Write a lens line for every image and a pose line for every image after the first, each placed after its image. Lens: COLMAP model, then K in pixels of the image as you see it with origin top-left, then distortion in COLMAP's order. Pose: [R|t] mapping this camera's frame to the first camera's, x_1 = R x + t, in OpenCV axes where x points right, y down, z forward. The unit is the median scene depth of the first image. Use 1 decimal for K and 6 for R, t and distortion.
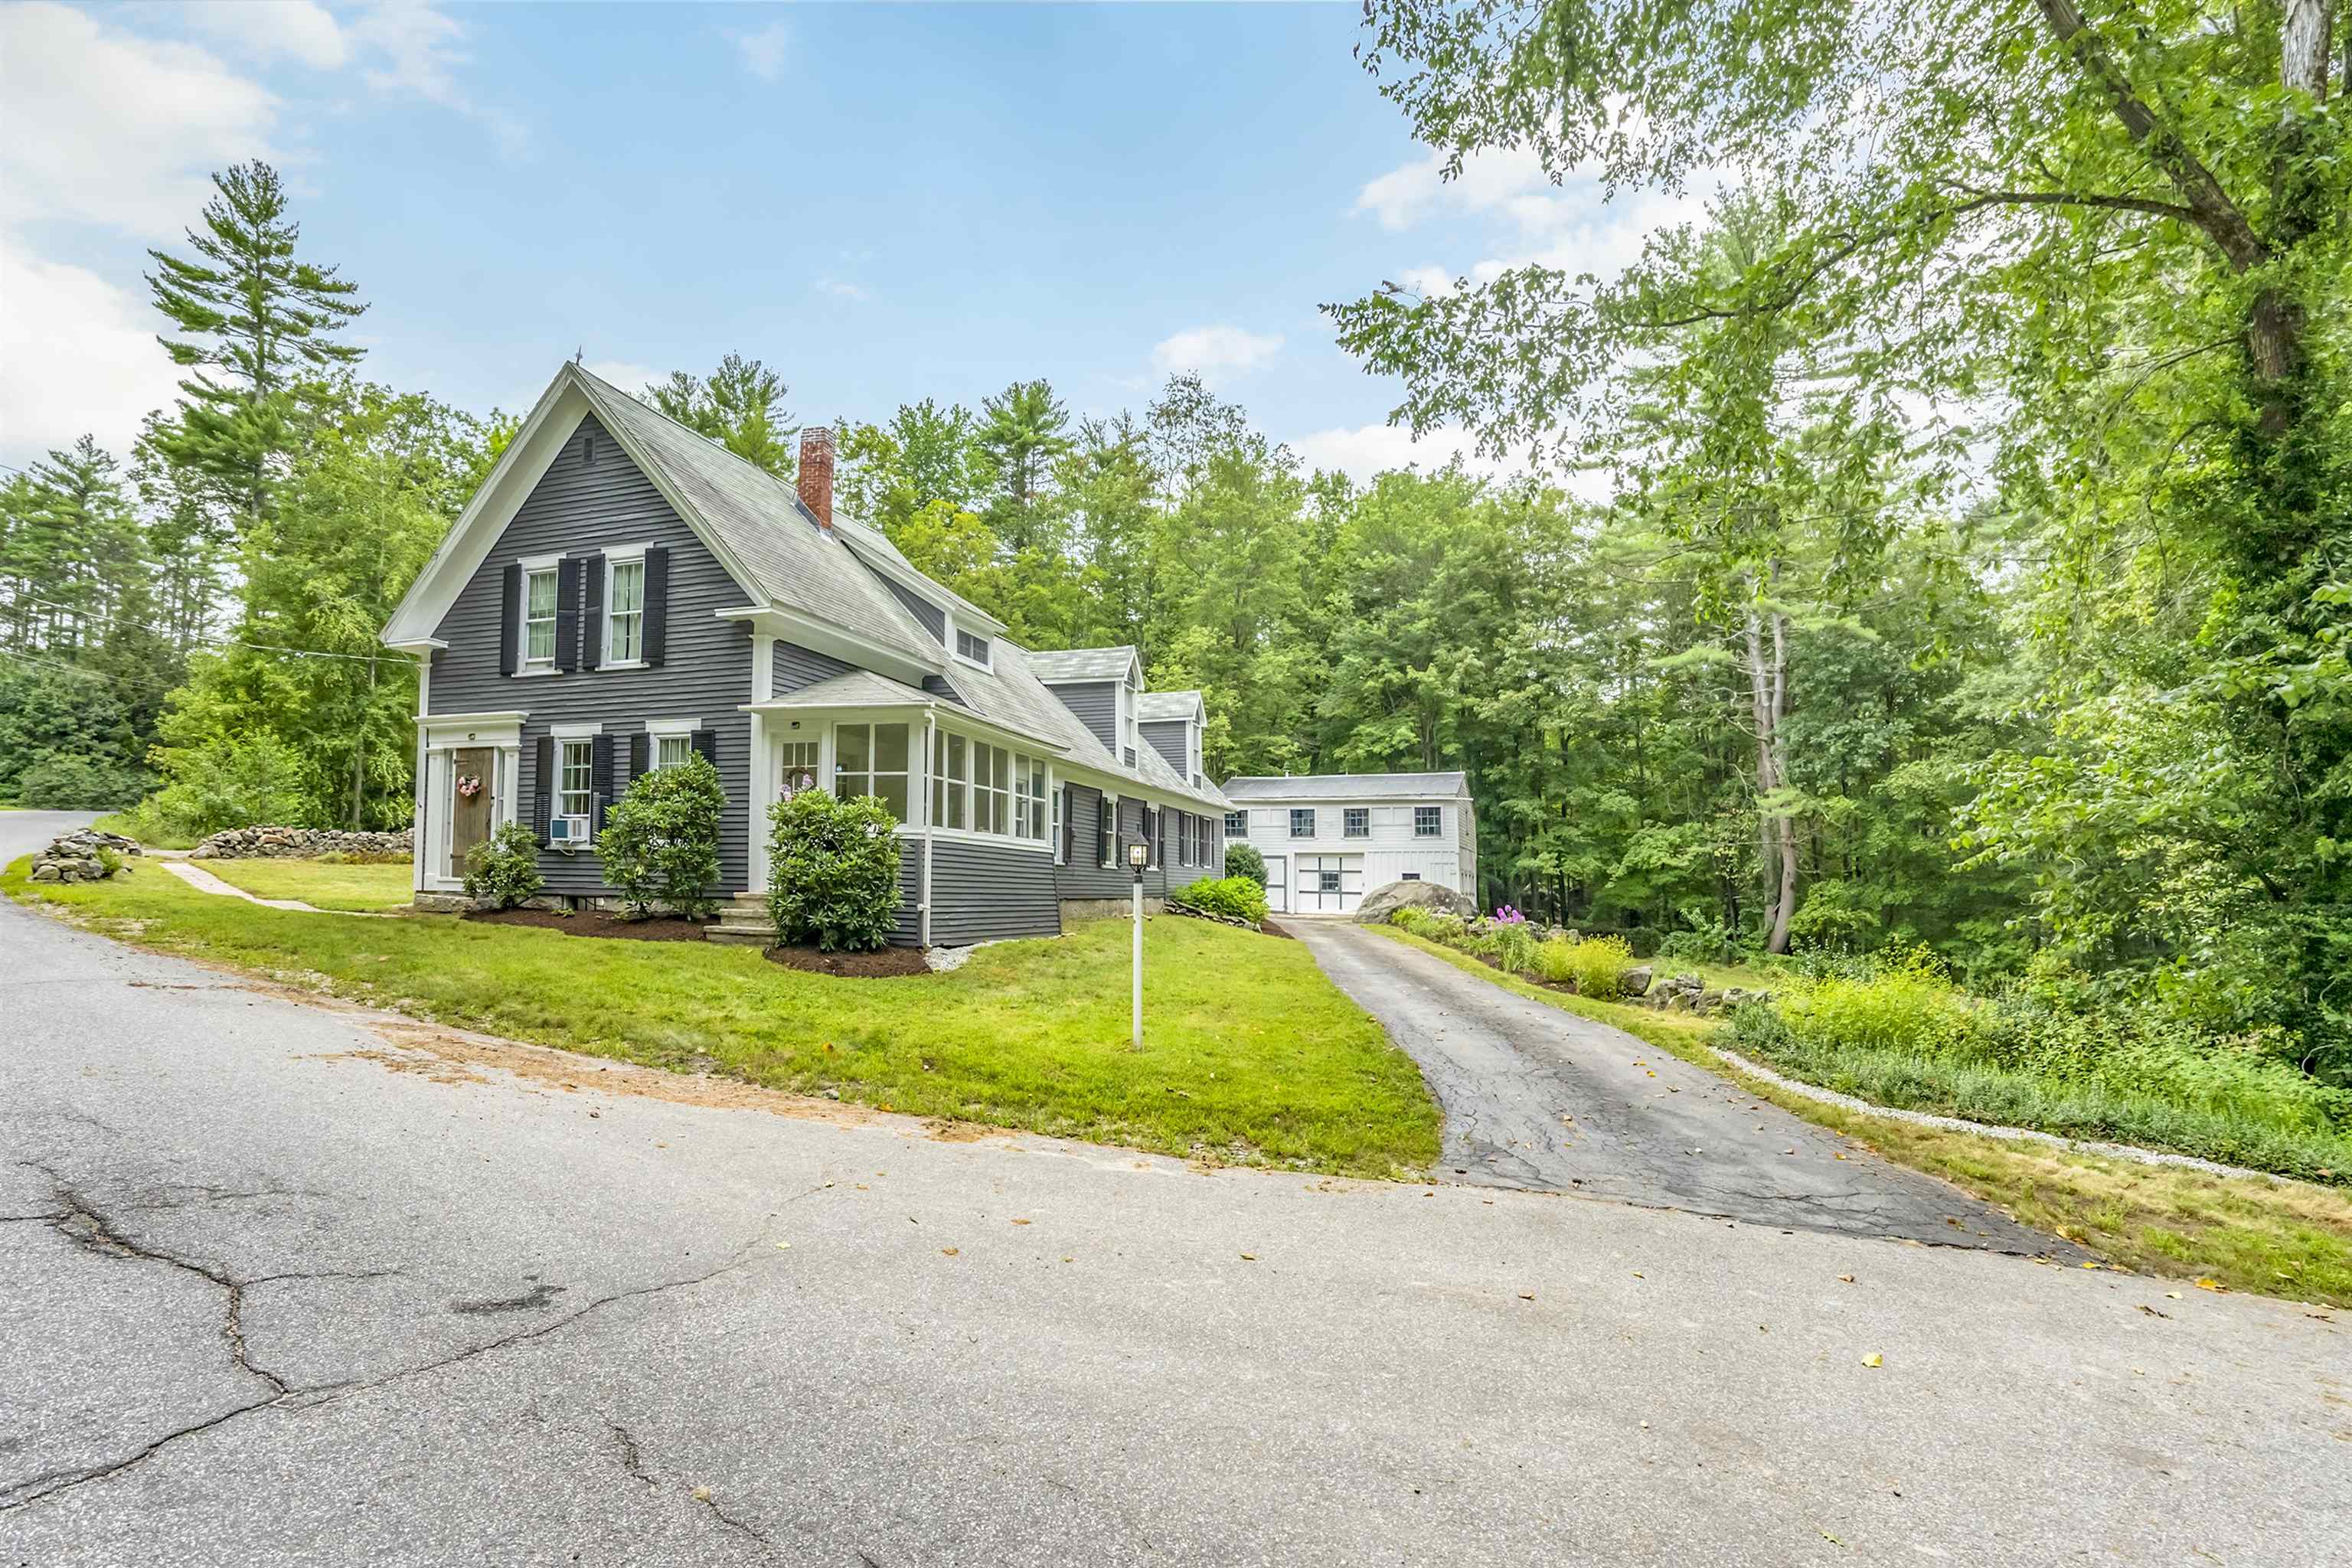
lens RADIAL K [[1154.0, 0, 1175.4], [0, 1154.0, 846.5], [0, 0, 1]] dist [-0.047242, 0.000798]
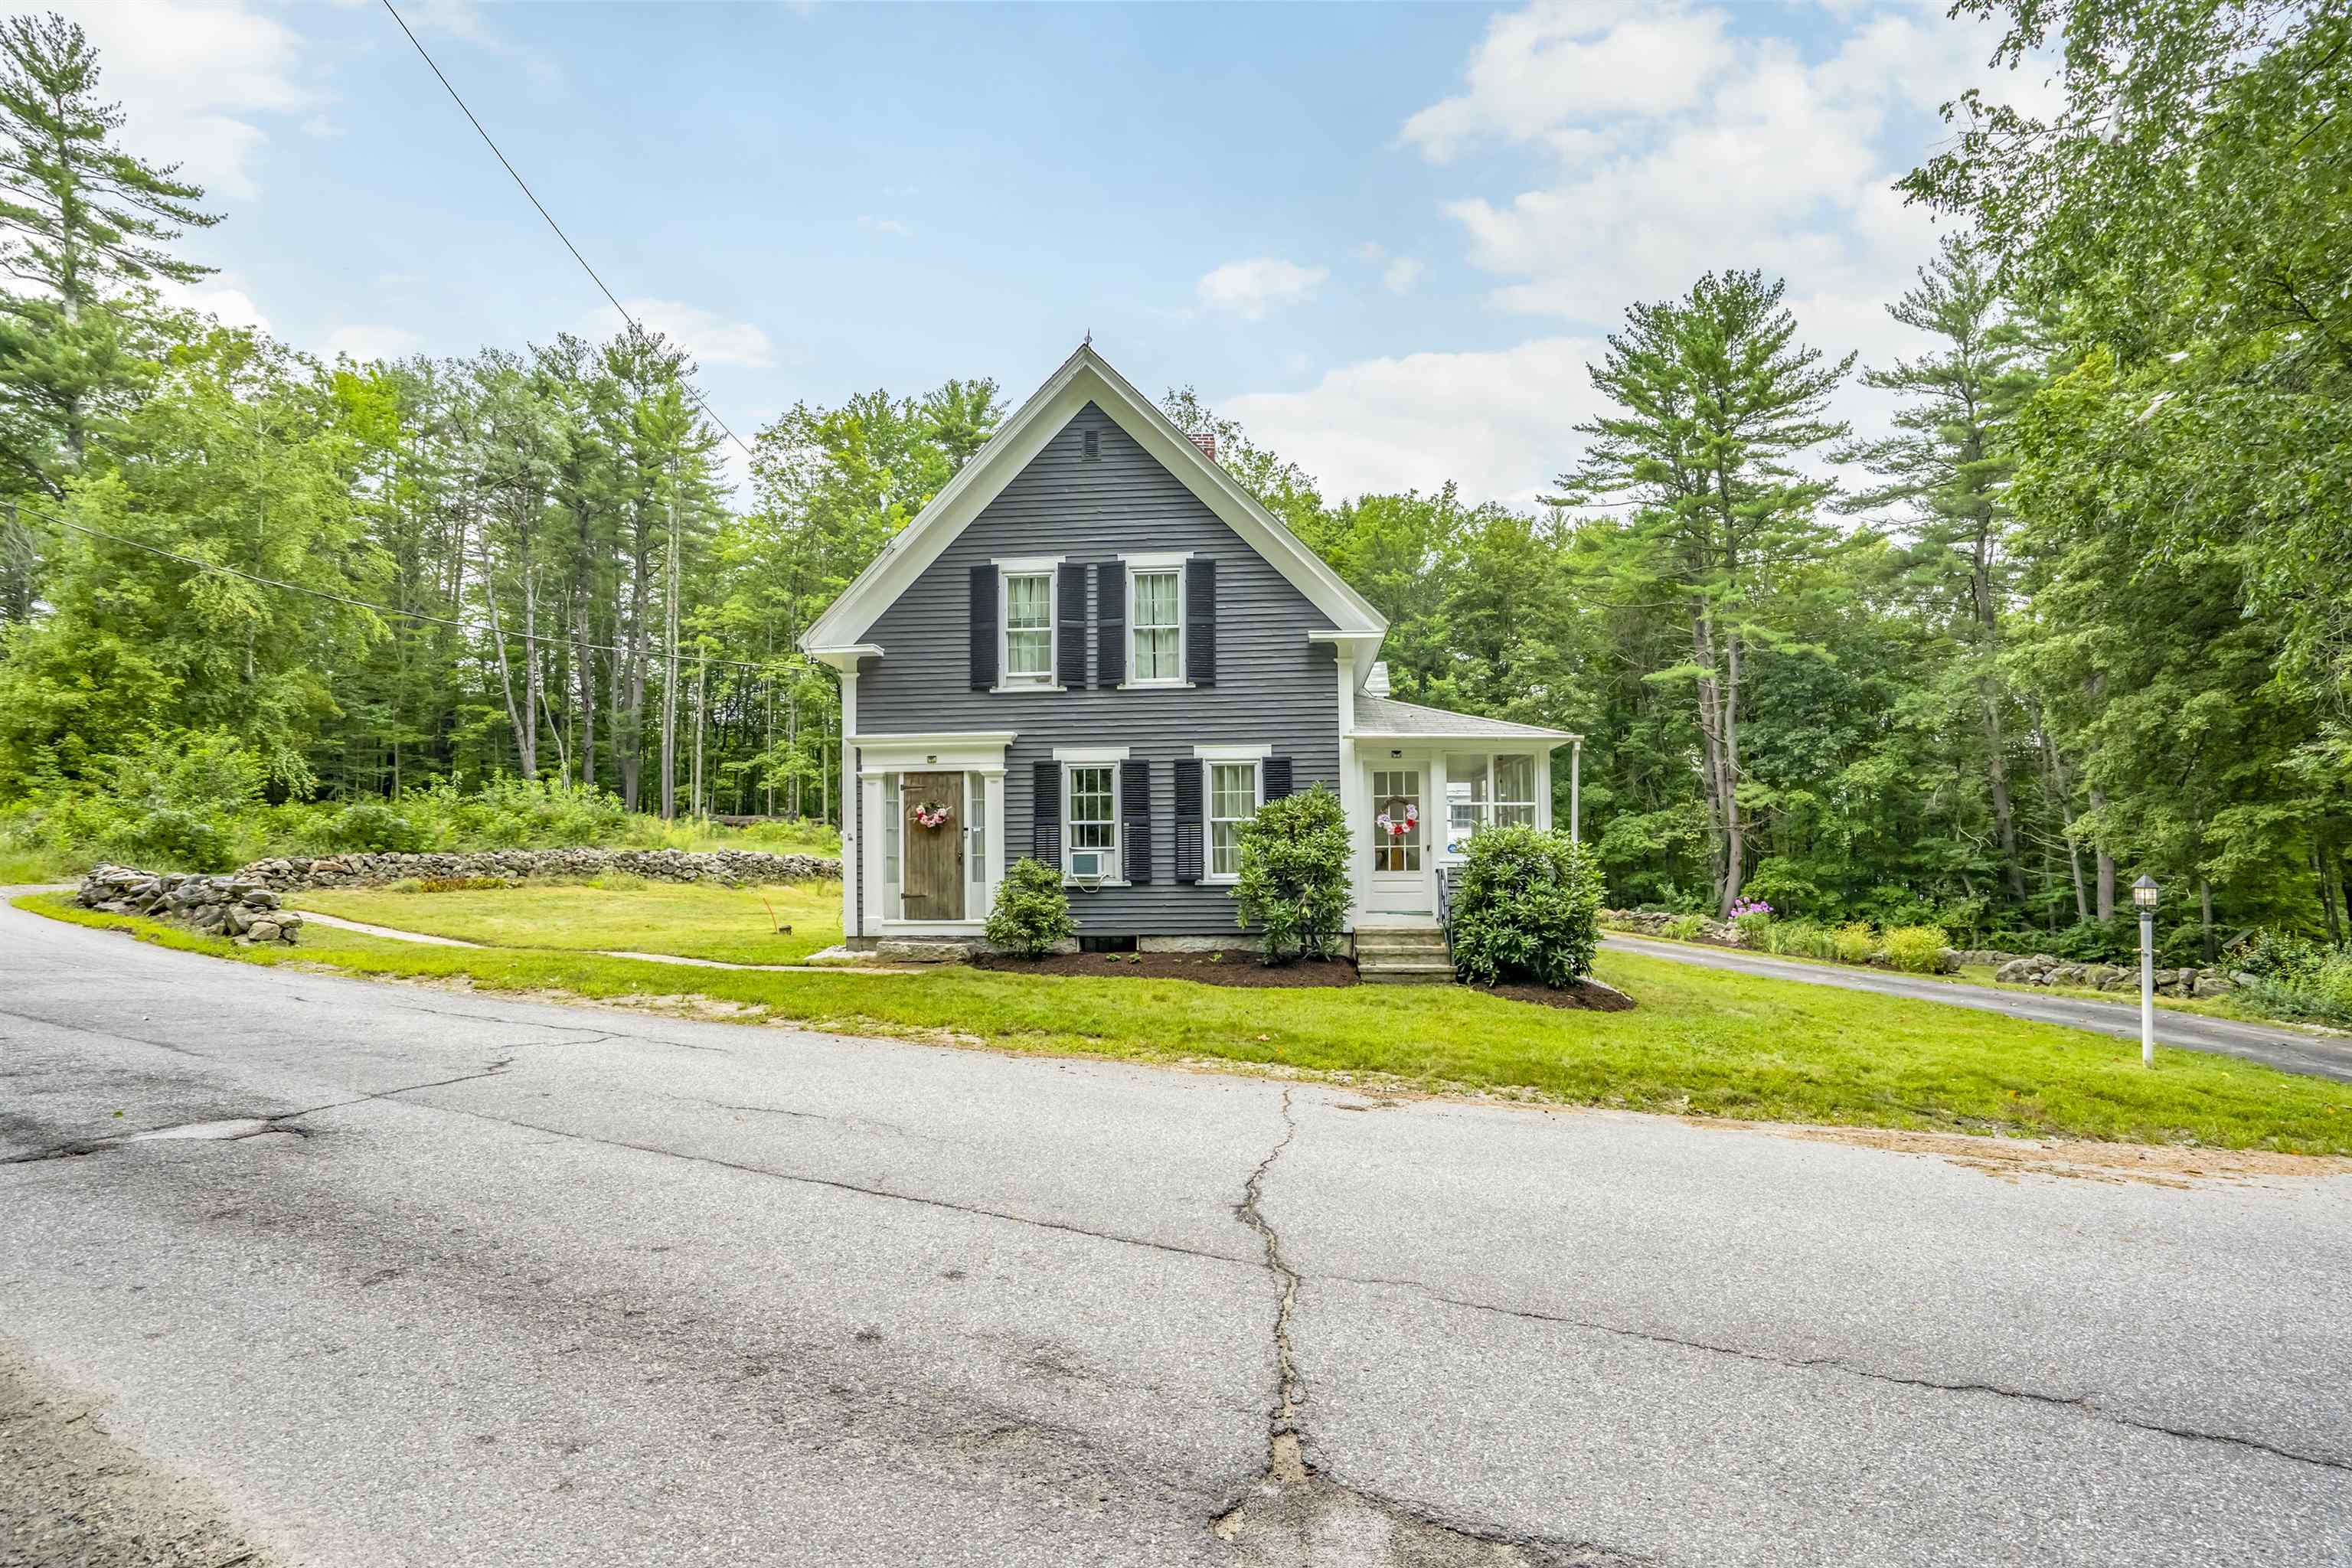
lens RADIAL K [[1071.3, 0, 1166.0], [0, 1071.3, 828.8], [0, 0, 1]] dist [-0.045580, 0.007008]
pose [[0.961699, -0.022568, 0.273176, -0.662003], [0.020524, 0.999736, 0.010340, -0.047695], [-0.273337, -0.004337, 0.961908, 0.157420]]
